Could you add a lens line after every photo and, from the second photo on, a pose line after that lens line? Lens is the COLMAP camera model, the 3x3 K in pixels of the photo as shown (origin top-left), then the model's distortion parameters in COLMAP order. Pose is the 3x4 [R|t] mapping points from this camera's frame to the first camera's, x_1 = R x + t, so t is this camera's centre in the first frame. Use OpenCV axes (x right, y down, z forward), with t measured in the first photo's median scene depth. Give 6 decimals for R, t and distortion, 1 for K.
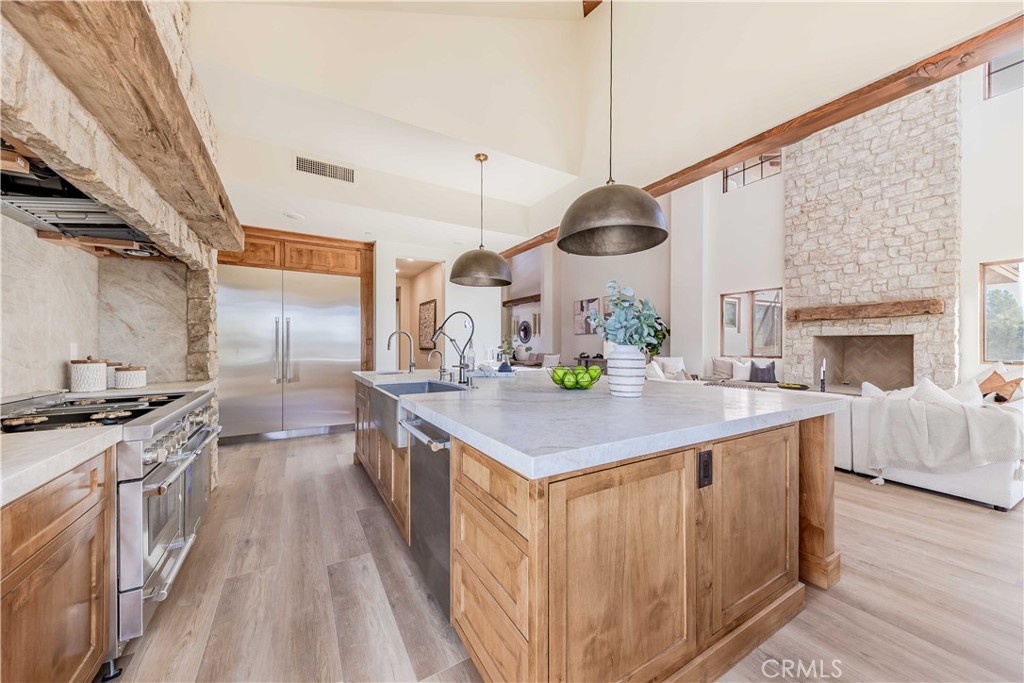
lens RADIAL K [[357.3, 0, 512.3], [0, 357.3, 345.3], [0, 0, 1]] dist [0.017629, -0.005808]
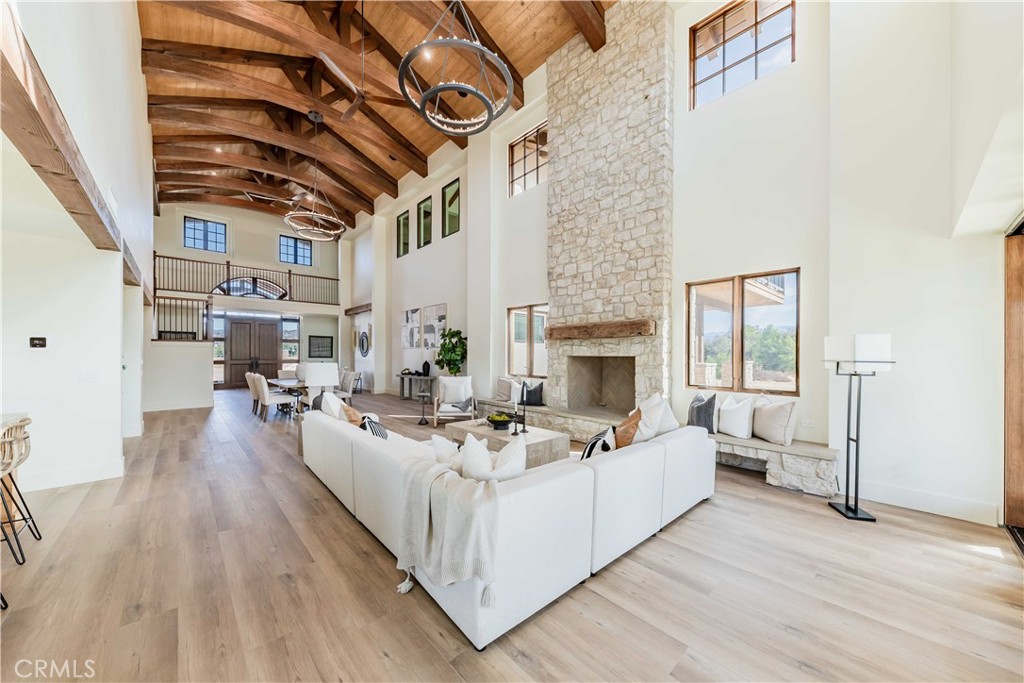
lens RADIAL K [[353.7, 0, 511.7], [0, 353.7, 353.8], [0, 0, 1]] dist [0.016812, 0.000000]
pose [[0.978738, 0.000203, 0.205117, 2.073780], [-0.000295, 1.000000, 0.000418, -0.128577], [-0.205117, -0.000470, 0.978737, 0.558025]]
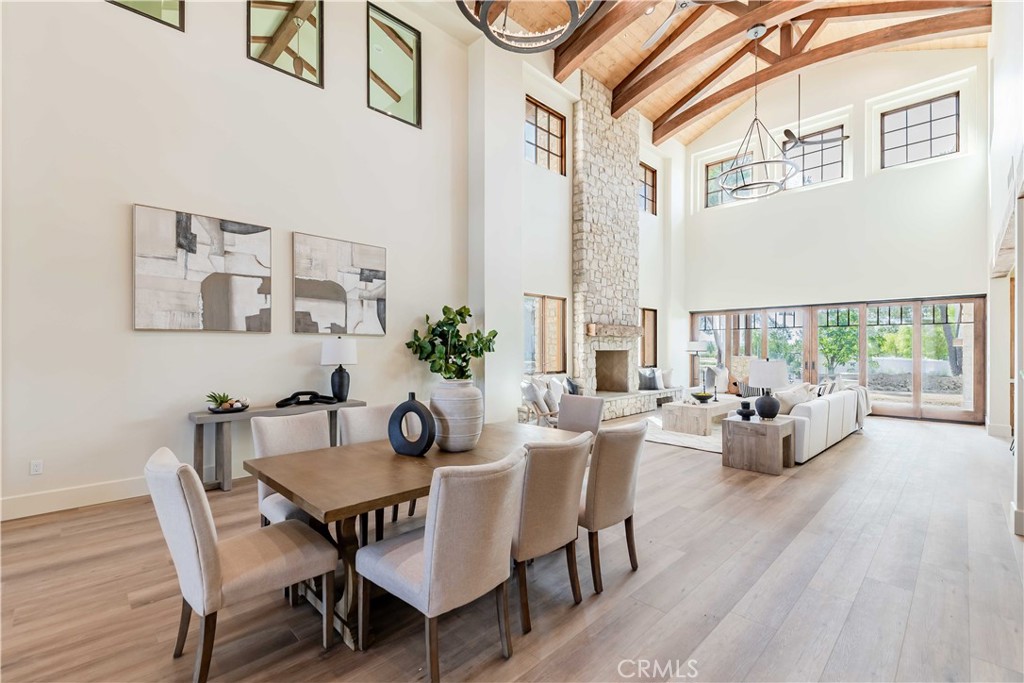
lens RADIAL K [[449.3, 0, 505.7], [0, 449.3, 350.7], [0, 0, 1]] dist [0.002312, -0.000332]
pose [[-0.232841, -0.006751, 0.972491, -1.645313], [-0.000842, 0.999977, 0.006740, -0.138703], [-0.972514, 0.000750, -0.232842, 6.409636]]
